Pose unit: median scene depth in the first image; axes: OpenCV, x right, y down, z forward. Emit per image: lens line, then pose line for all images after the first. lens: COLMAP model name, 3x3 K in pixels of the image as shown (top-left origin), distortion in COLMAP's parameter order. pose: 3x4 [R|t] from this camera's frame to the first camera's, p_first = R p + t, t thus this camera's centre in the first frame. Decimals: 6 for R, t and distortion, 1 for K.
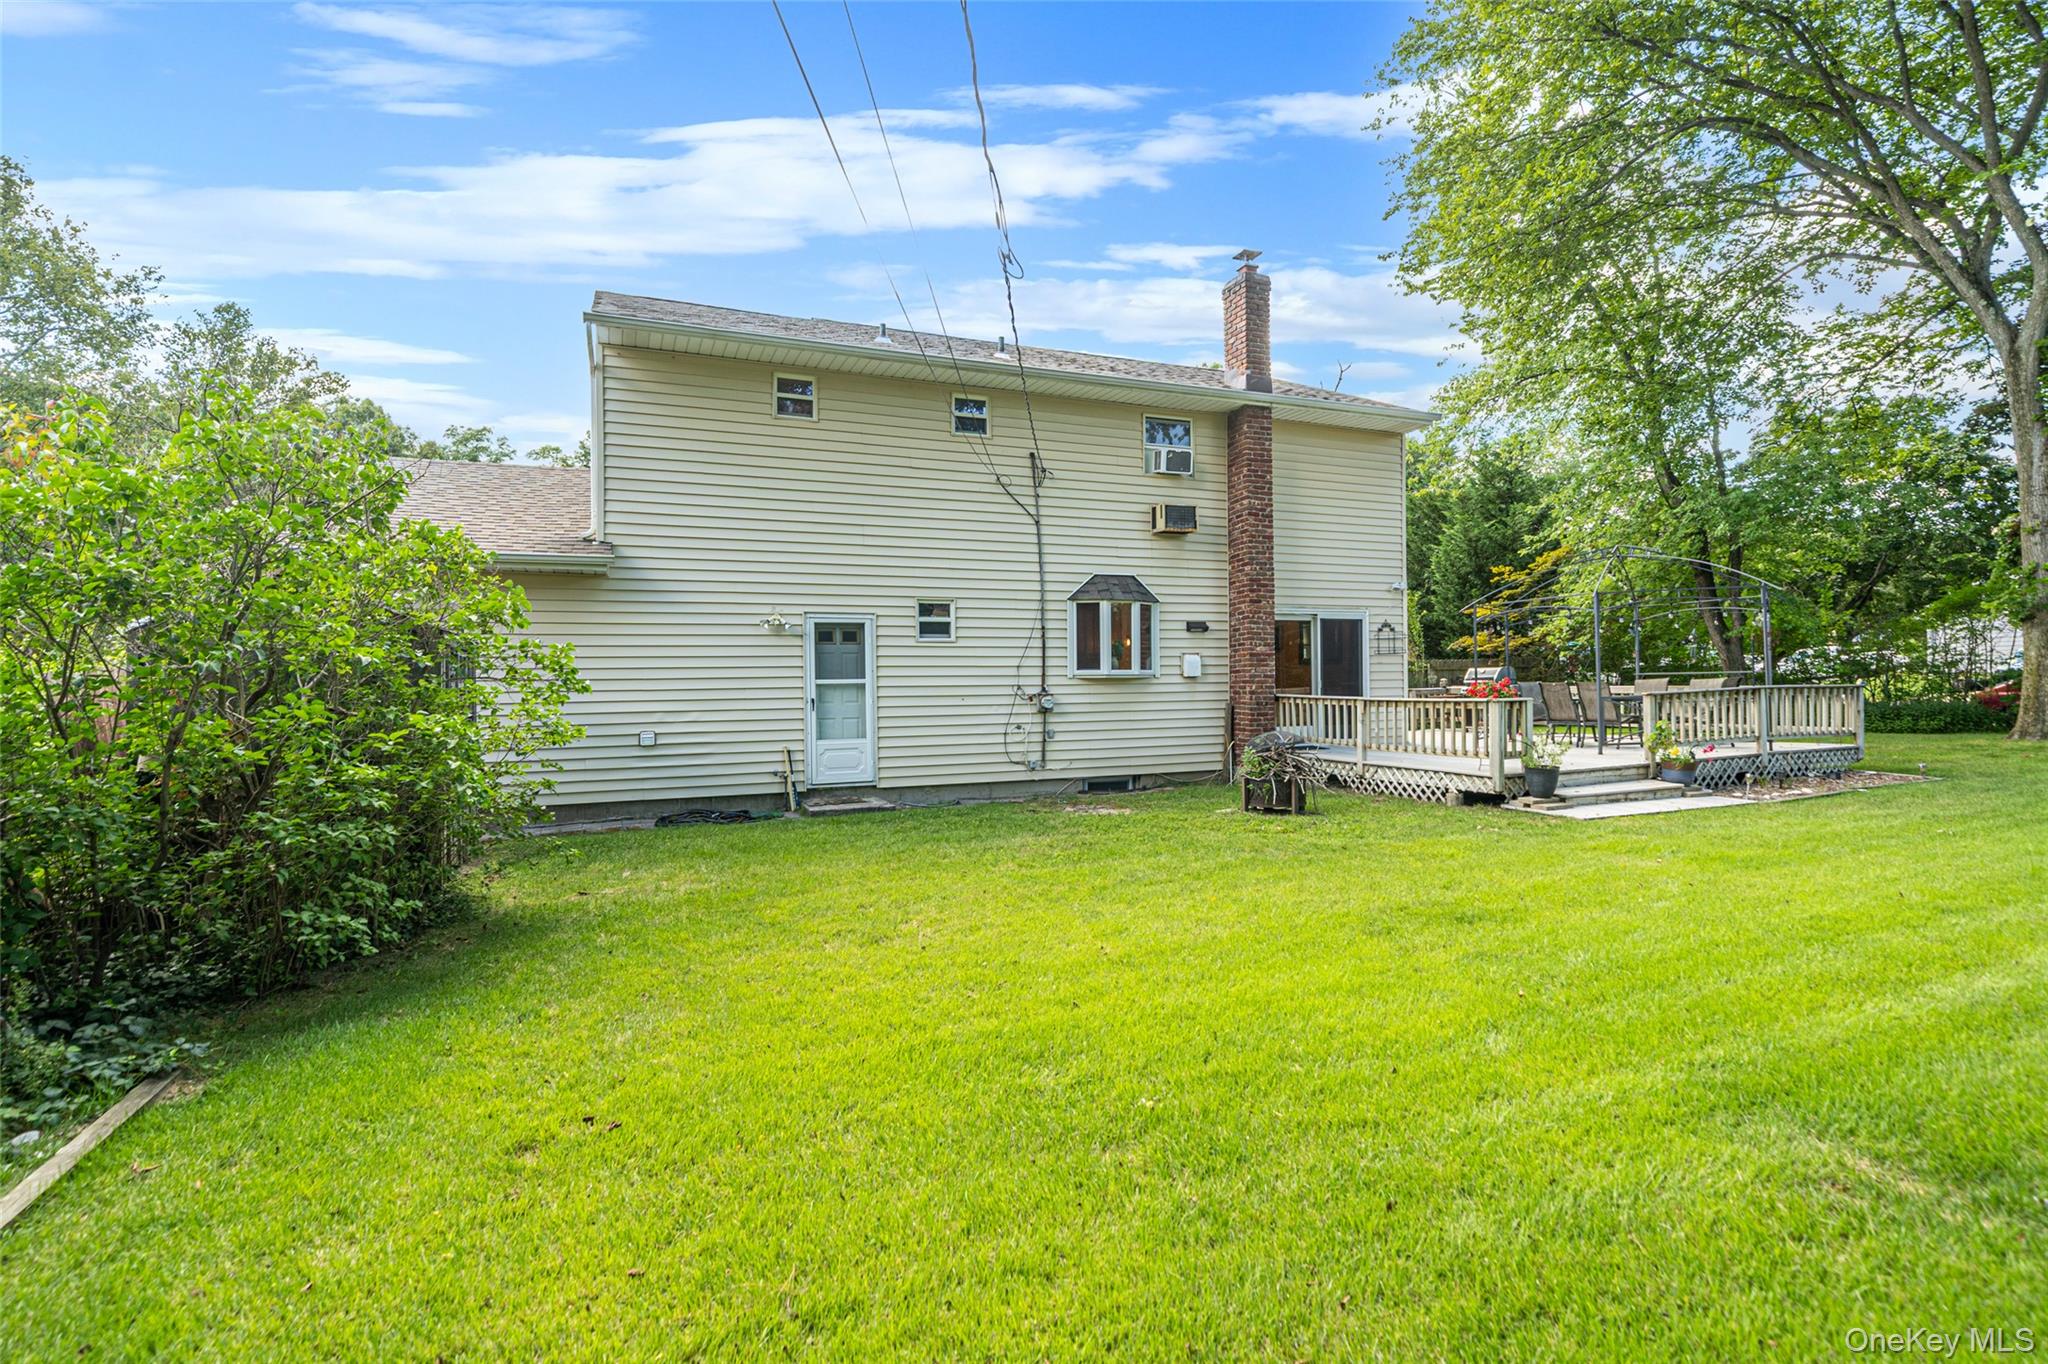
lens RADIAL K [[1017.5, 0, 1026.4], [0, 1017.5, 671.8], [0, 0, 1]] dist [-0.000960, 0.000052]
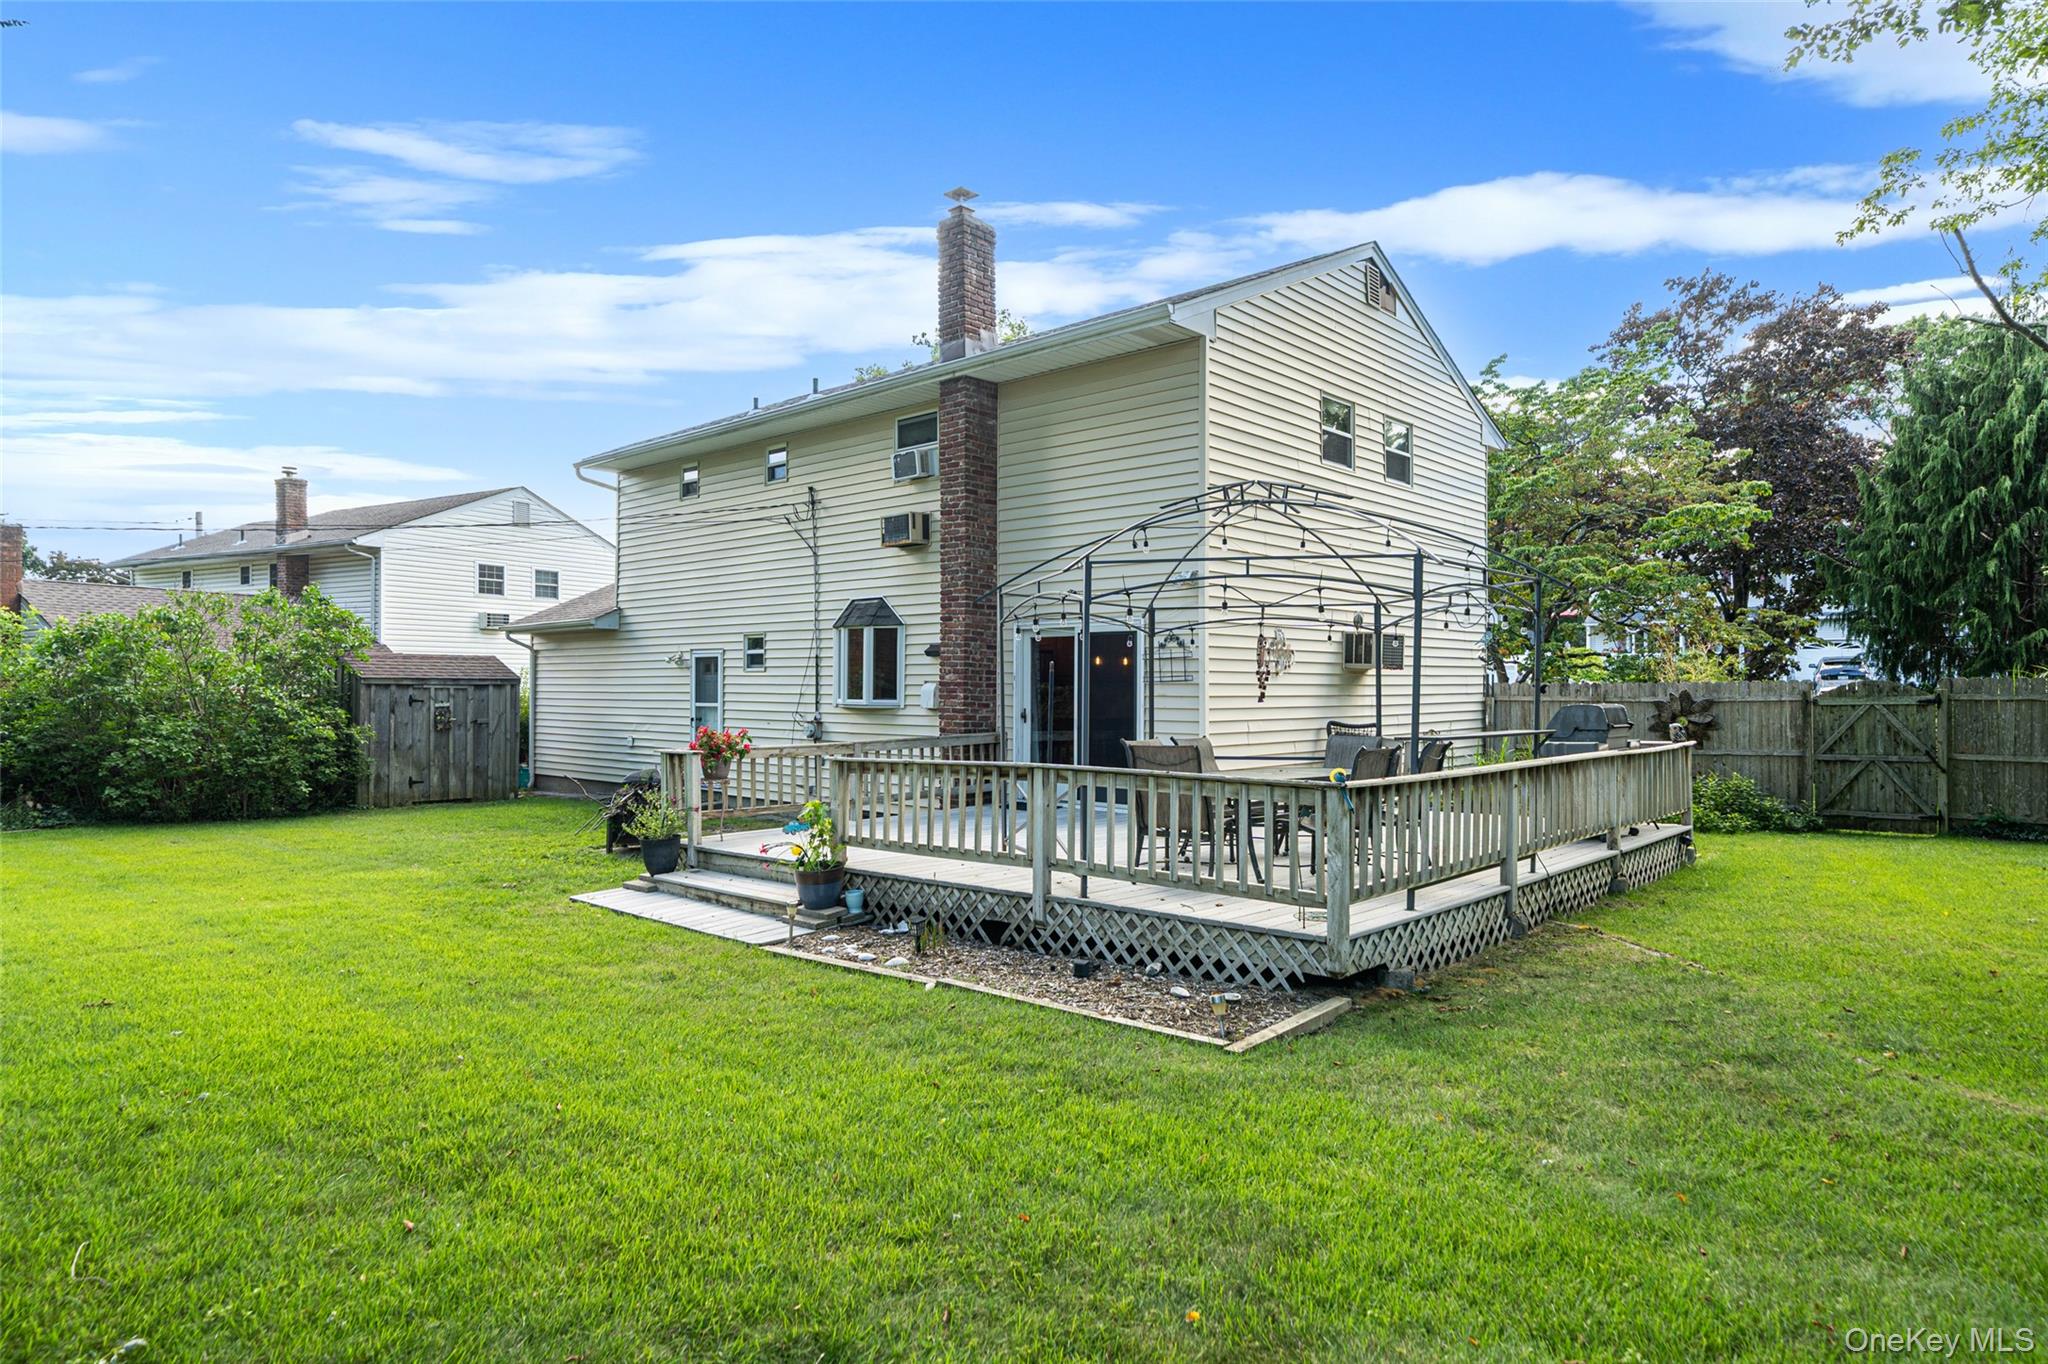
lens RADIAL K [[1151.3, 0, 1023.7], [0, 1151.3, 678.3], [0, 0, 1]] dist [-0.001496, -0.000136]
pose [[0.425661, 0.005102, -0.904869, 1.150405], [0.002545, 0.999973, 0.006835, -0.028931], [0.904879, -0.005212, 0.425636, 0.695288]]
